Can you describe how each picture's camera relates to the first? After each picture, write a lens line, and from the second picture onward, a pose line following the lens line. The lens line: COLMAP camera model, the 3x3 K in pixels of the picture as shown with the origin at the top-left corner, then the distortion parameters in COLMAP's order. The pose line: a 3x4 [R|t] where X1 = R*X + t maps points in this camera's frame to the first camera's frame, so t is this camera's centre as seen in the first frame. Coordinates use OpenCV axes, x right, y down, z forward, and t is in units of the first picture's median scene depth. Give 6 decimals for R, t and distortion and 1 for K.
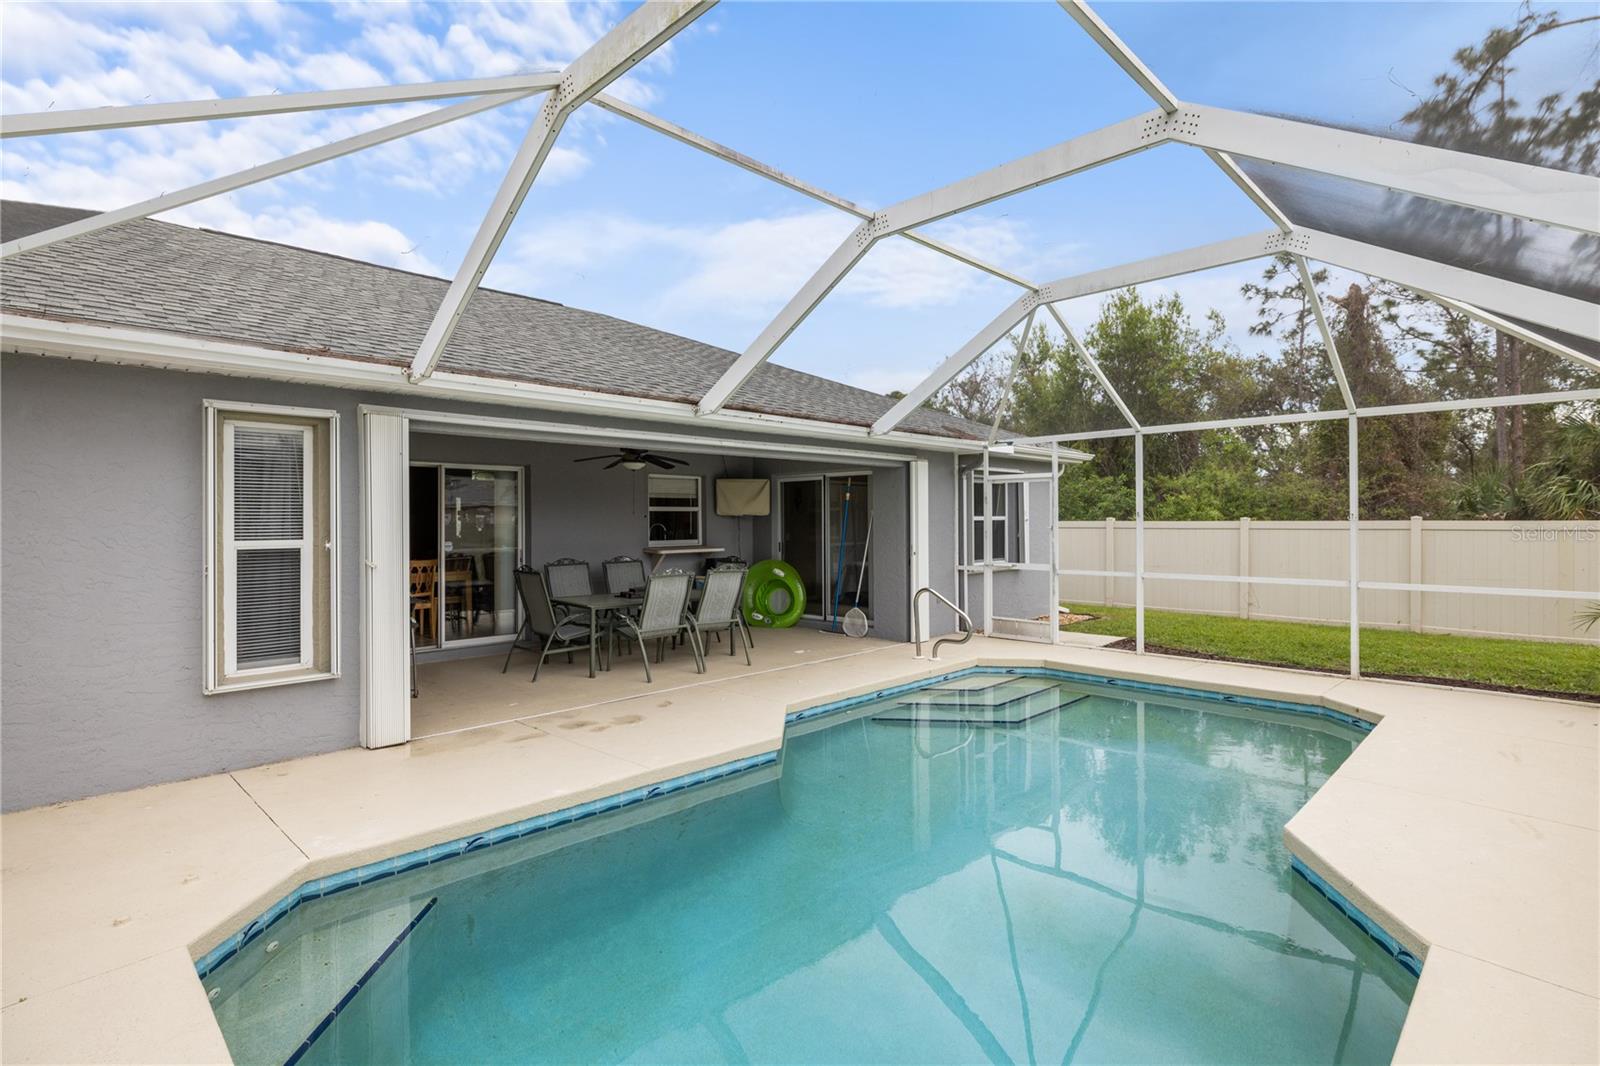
lens RADIAL K [[785.5, 0, 799.3], [0, 785.5, 523.9], [0, 0, 1]] dist [0.001595, 0.000078]
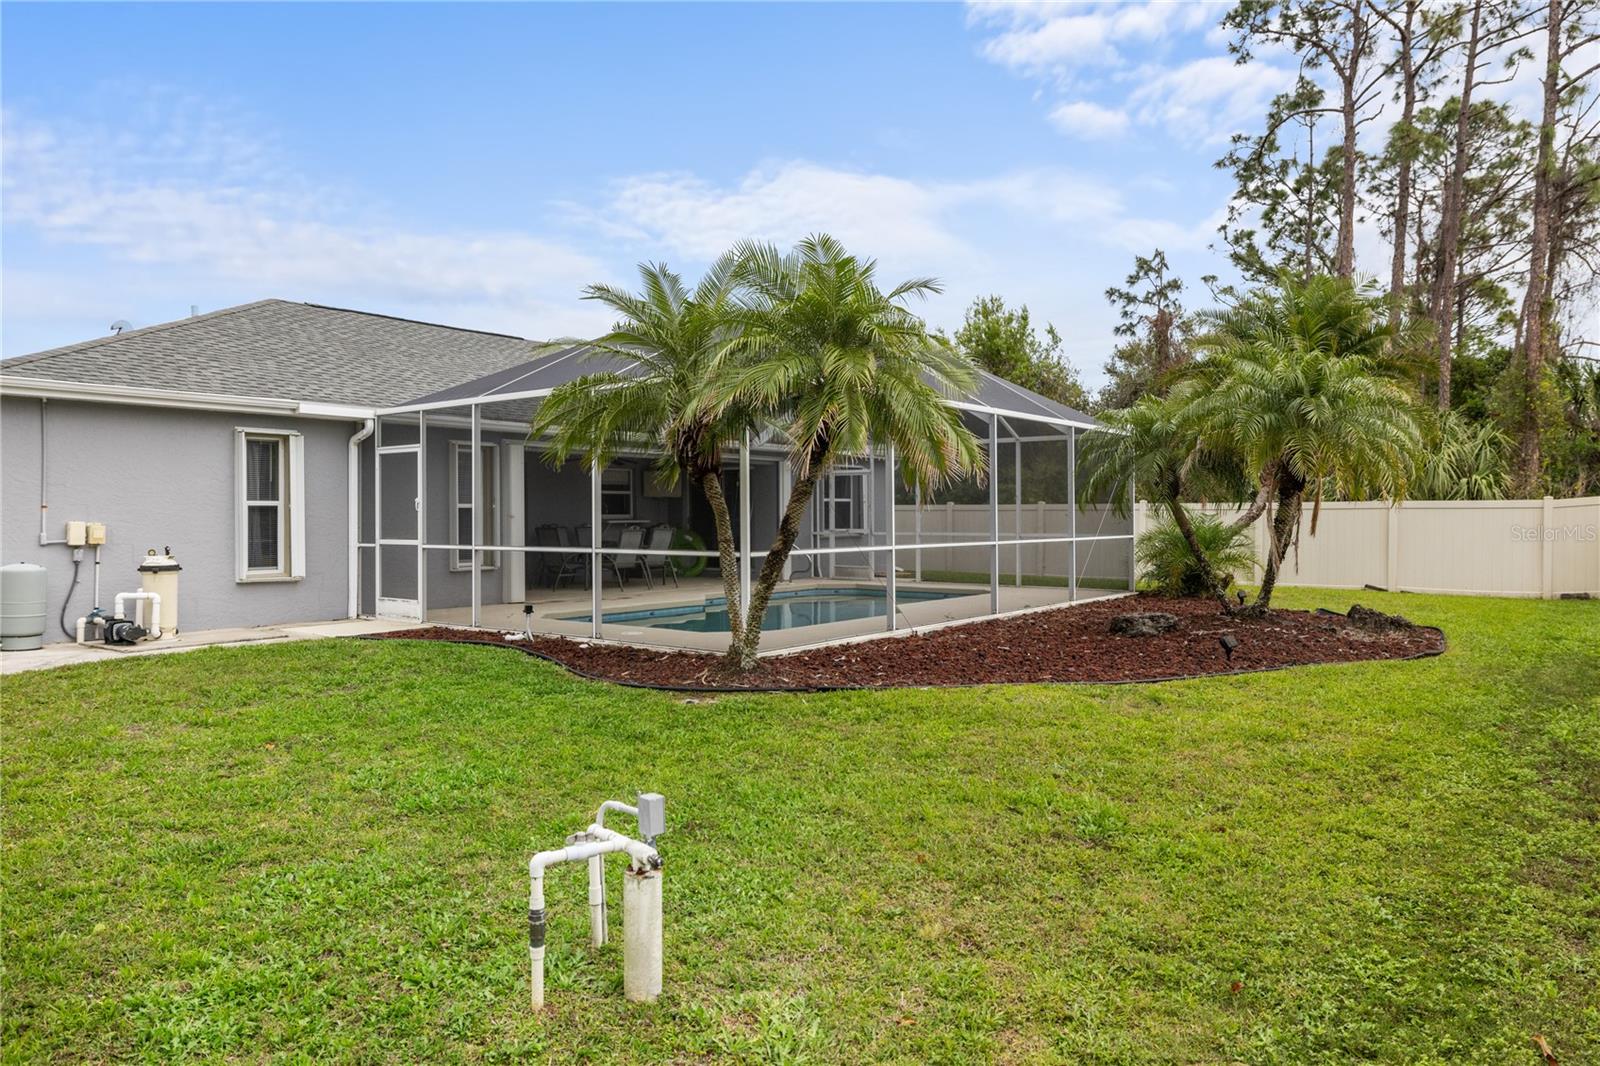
lens RADIAL K [[1032.9, 0, 798.7], [0, 1032.9, 527.5], [0, 0, 1]] dist [-0.010921, 0.000689]
pose [[0.993041, 0.001864, 0.117753, -0.028148], [-0.002919, 0.999957, 0.008783, 0.015047], [-0.117731, -0.009065, 0.993004, -0.492867]]
